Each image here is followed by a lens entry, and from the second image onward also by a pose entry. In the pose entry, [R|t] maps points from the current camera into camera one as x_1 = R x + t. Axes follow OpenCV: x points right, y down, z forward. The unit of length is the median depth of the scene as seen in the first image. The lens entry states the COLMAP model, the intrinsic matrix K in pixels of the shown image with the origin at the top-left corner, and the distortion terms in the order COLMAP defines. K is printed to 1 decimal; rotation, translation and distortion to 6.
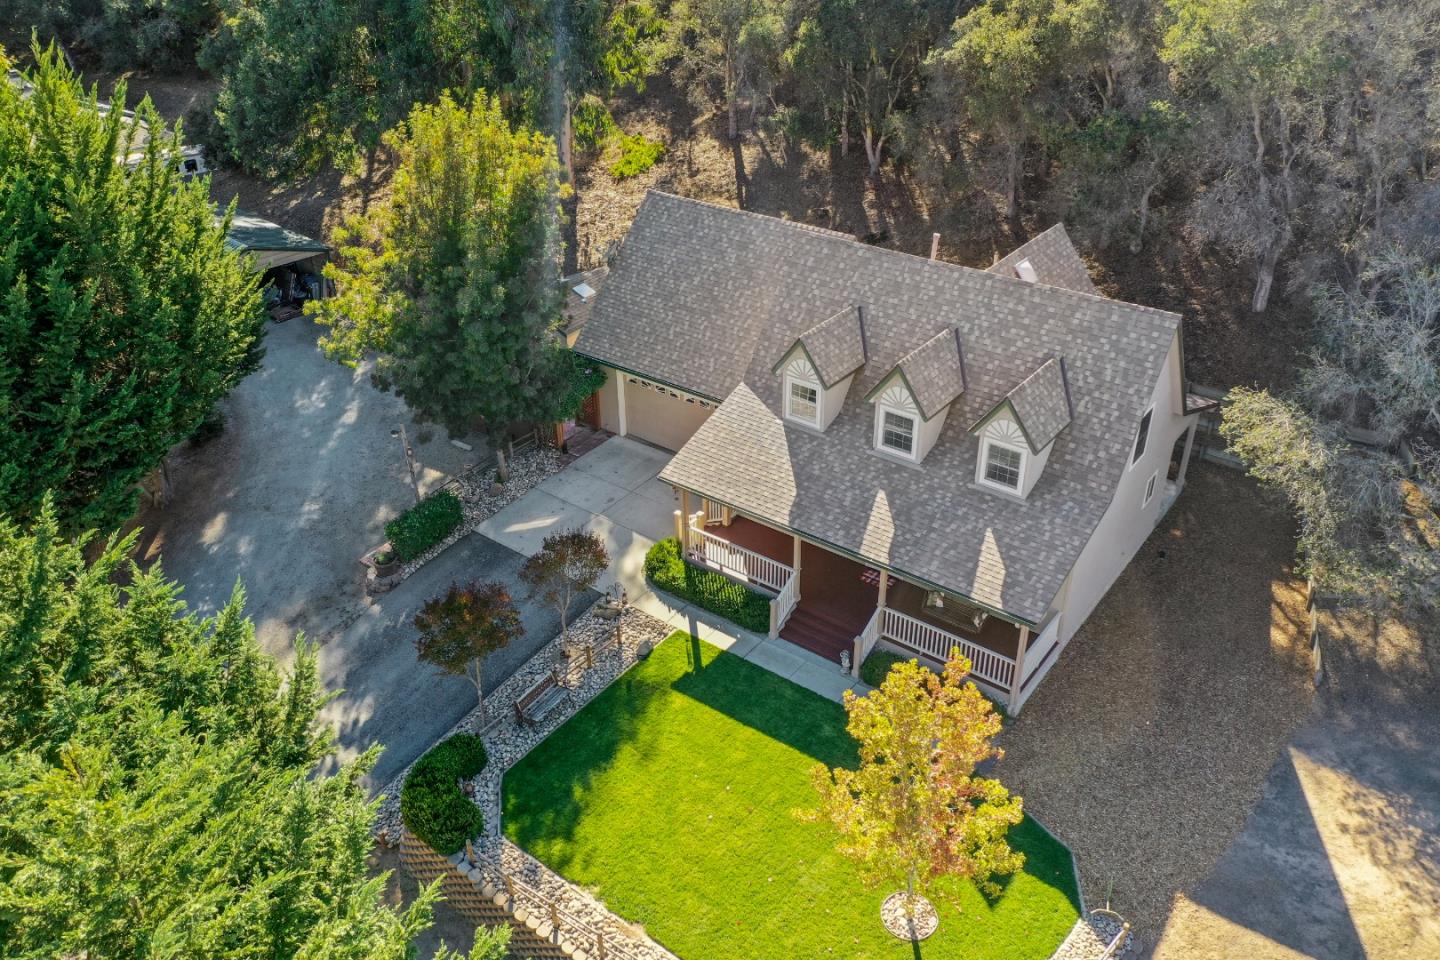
lens RADIAL K [[1085.6, 0, 720.0], [0, 1085.6, 480.0], [0, 0, 1]] dist [0.006835, 0.005517]
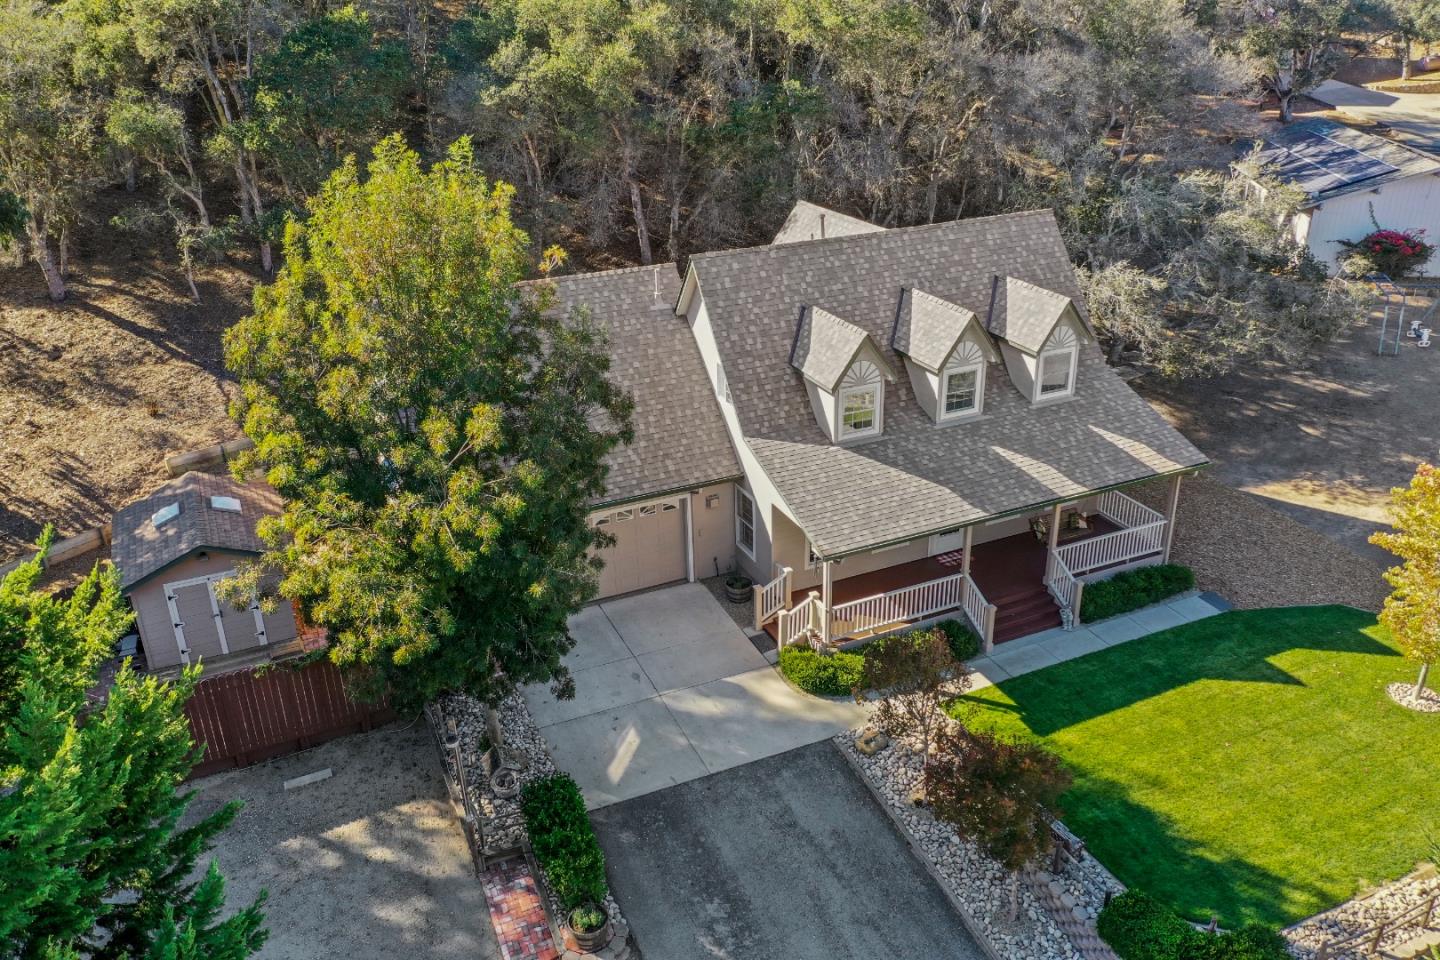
lens RADIAL K [[1085.6, 0, 720.0], [0, 1085.6, 480.0], [0, 0, 1]] dist [0.006835, 0.005517]
pose [[0.490856, -0.367168, 0.790094, -0.763721], [0.468887, 0.875657, 0.115629, -0.195761], [-0.734306, 0.313707, 0.601982, 0.627650]]
